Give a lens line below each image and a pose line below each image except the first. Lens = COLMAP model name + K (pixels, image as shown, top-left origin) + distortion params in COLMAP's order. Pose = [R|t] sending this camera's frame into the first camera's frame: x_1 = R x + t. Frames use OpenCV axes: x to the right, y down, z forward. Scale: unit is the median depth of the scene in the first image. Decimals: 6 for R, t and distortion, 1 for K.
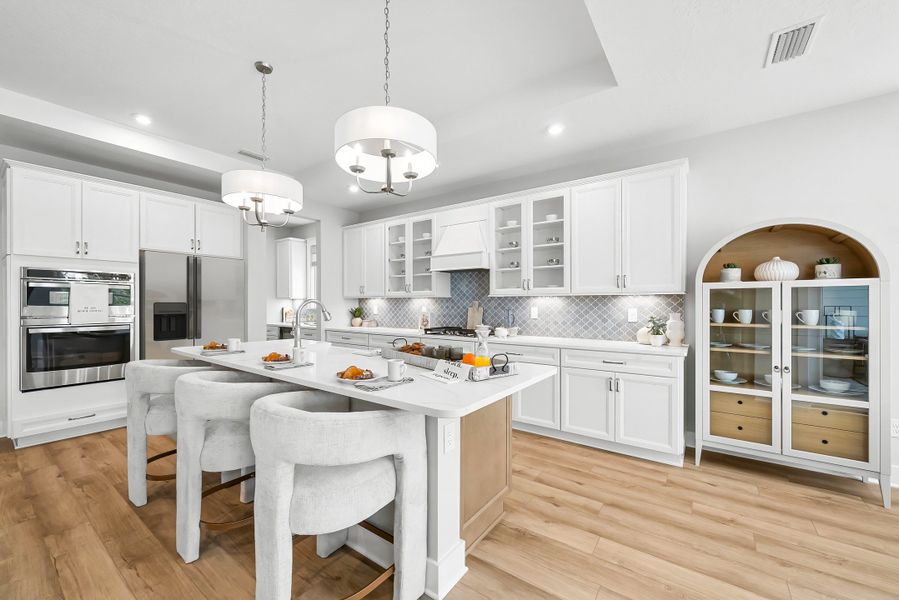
lens RADIAL K [[346.1, 0, 452.2], [0, 346.1, 298.5], [0, 0, 1]] dist [-0.002938, -0.000381]
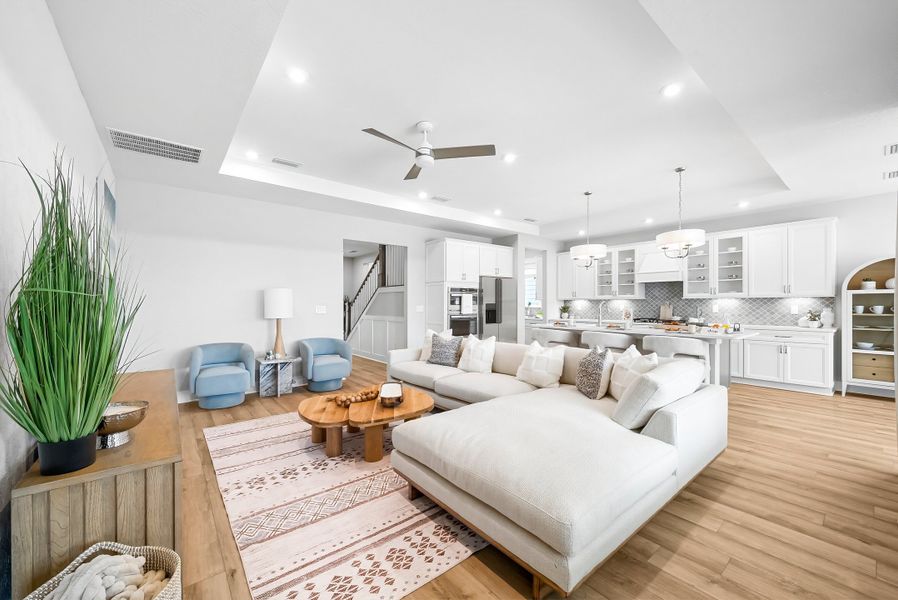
lens RADIAL K [[345.7, 0, 448.1], [0, 345.7, 303.3], [0, 0, 1]] dist [-0.002938, -0.000381]
pose [[0.964989, -0.004587, -0.262252, -0.628979], [0.008046, 0.999894, 0.012114, -0.014370], [0.262168, -0.013800, 0.964923, -0.993352]]
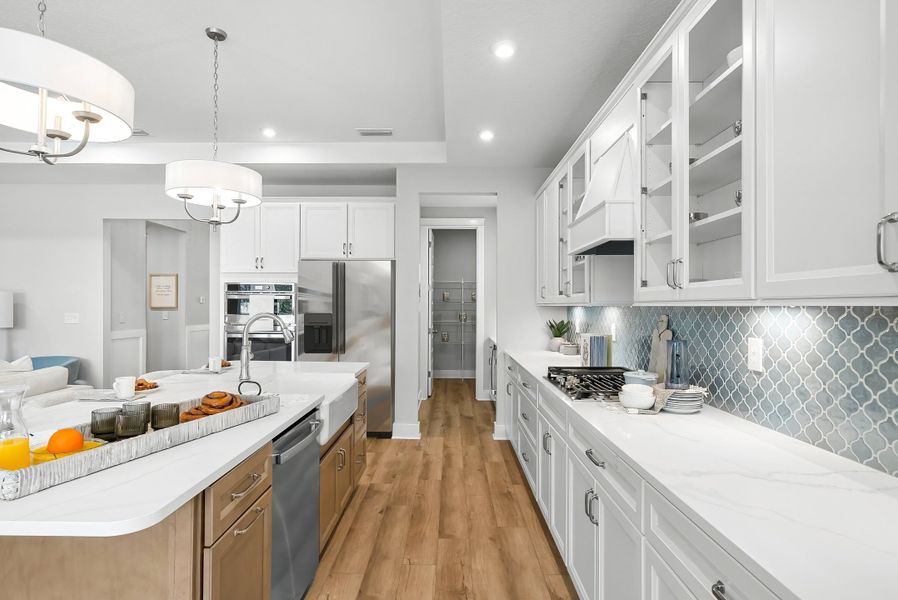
lens RADIAL K [[479.4, 0, 449.1], [0, 479.4, 302.3], [0, 0, 1]] dist [-0.002866, -0.000247]
pose [[0.584541, -0.004648, -0.811351, 0.537434], [0.006277, 0.999980, -0.001206, -0.013614], [0.811340, -0.004388, 0.584559, 0.585367]]
